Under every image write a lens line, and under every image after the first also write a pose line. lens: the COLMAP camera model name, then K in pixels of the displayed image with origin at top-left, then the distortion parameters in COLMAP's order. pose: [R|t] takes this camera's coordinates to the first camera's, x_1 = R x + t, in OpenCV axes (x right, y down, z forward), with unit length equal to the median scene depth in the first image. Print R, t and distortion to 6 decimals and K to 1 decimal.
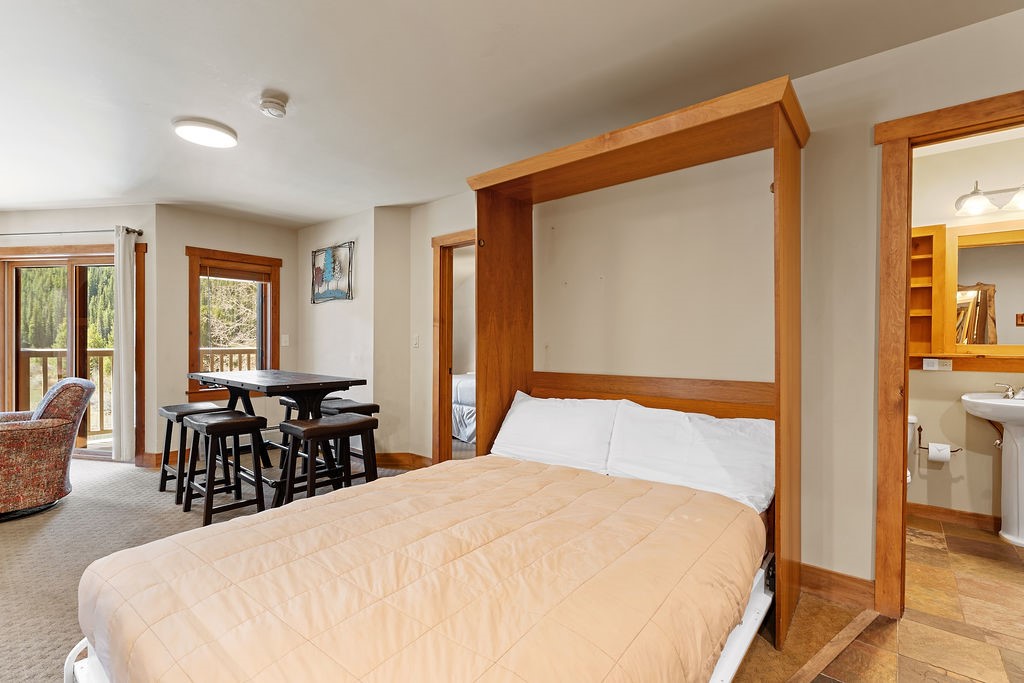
lens RADIAL K [[461.5, 0, 510.3], [0, 461.5, 340.9], [0, 0, 1]] dist [-0.001282, 0.000055]
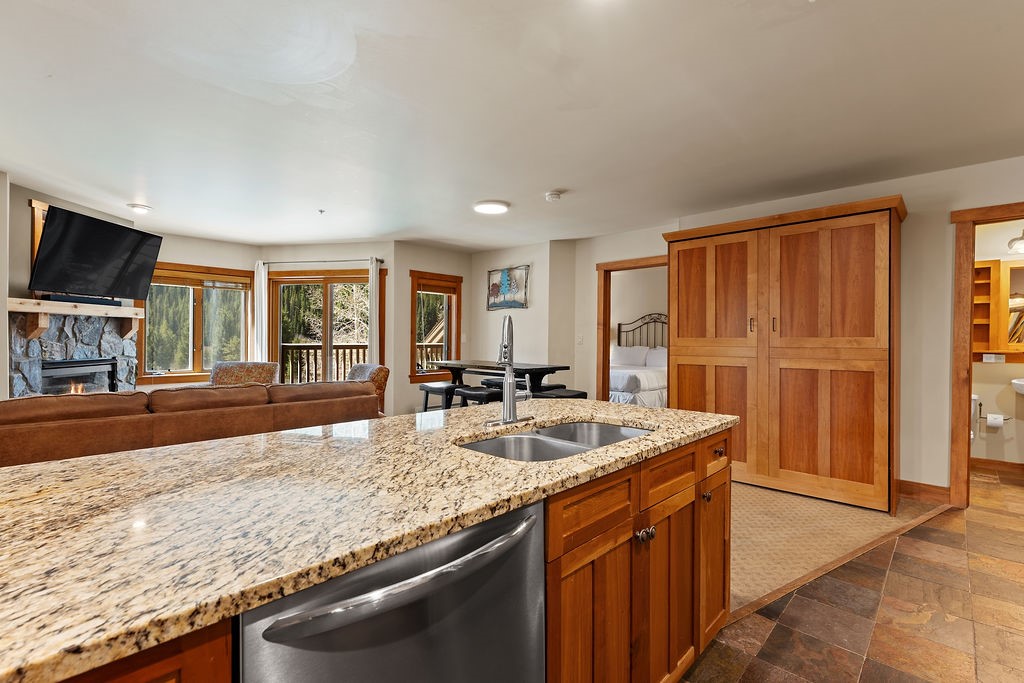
lens RADIAL K [[457.7, 0, 510.0], [0, 457.7, 337.3], [0, 0, 1]] dist [-0.001016, -0.000188]
pose [[0.997002, 0.004680, -0.077231, -0.310396], [-0.004813, 0.999987, -0.001538, -0.002668], [0.077222, 0.001905, 0.997012, -0.357175]]
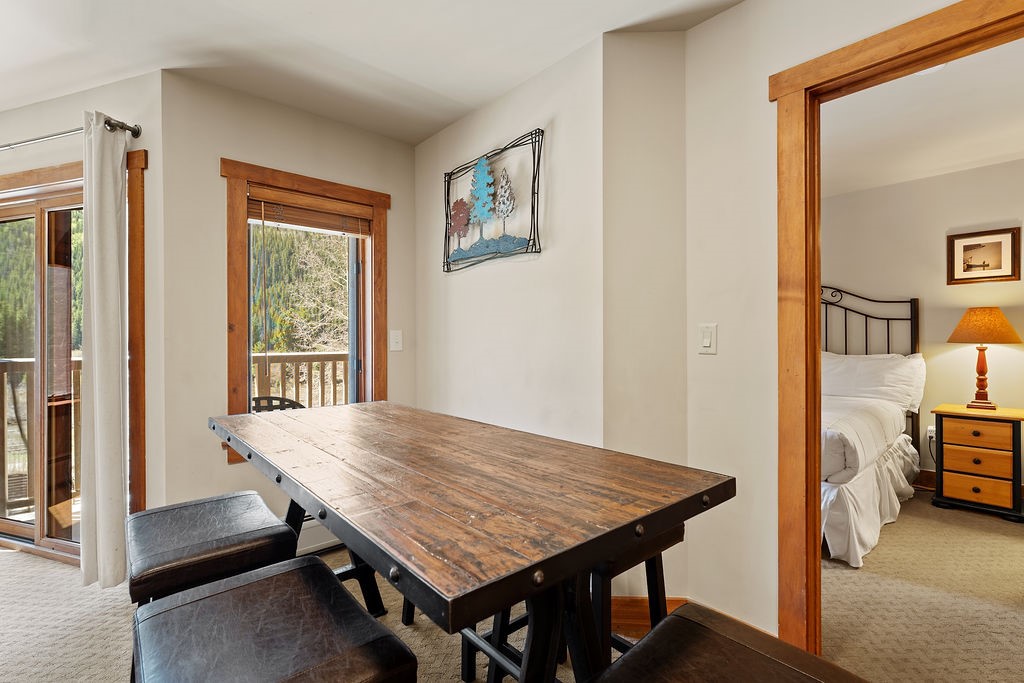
lens RADIAL K [[468.3, 0, 510.9], [0, 468.3, 338.5], [0, 0, 1]] dist [-0.000565, 0.000031]
pose [[0.988702, -0.009306, -0.149607, -0.322239], [0.008867, 0.999954, -0.003605, -0.000319], [0.149634, 0.002238, 0.988739, 0.557492]]
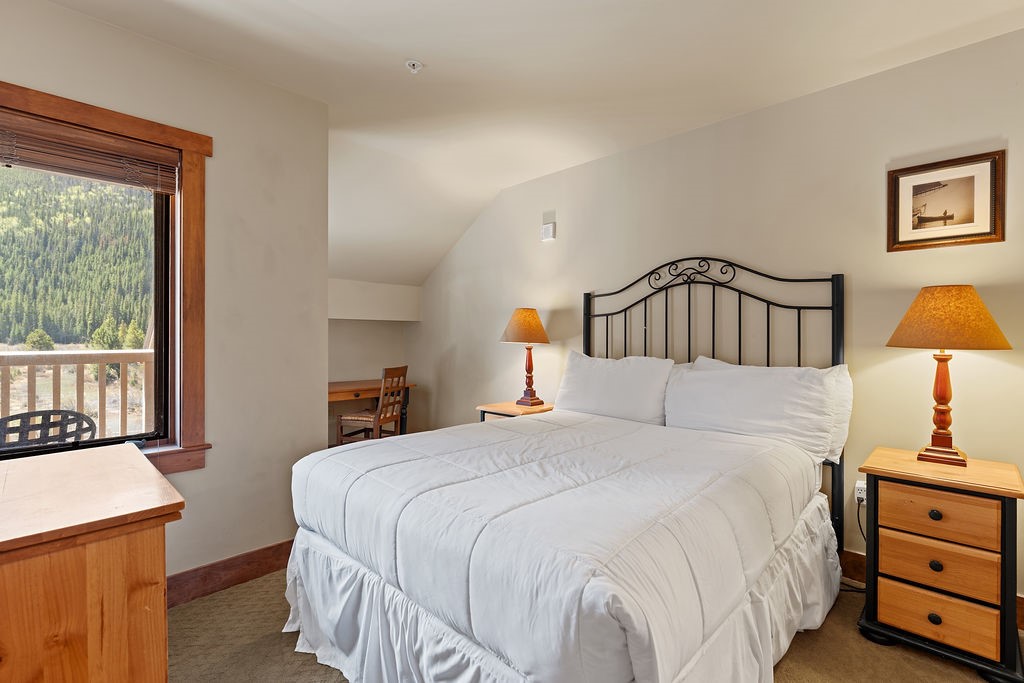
lens RADIAL K [[467.9, 0, 511.9], [0, 467.9, 334.9], [0, 0, 1]] dist [-0.002113, 0.000253]
pose [[0.997344, 0.000261, -0.072833, -0.046284], [-0.000597, 0.999989, -0.004588, 0.001079], [0.072831, 0.004620, 0.997334, 0.964098]]
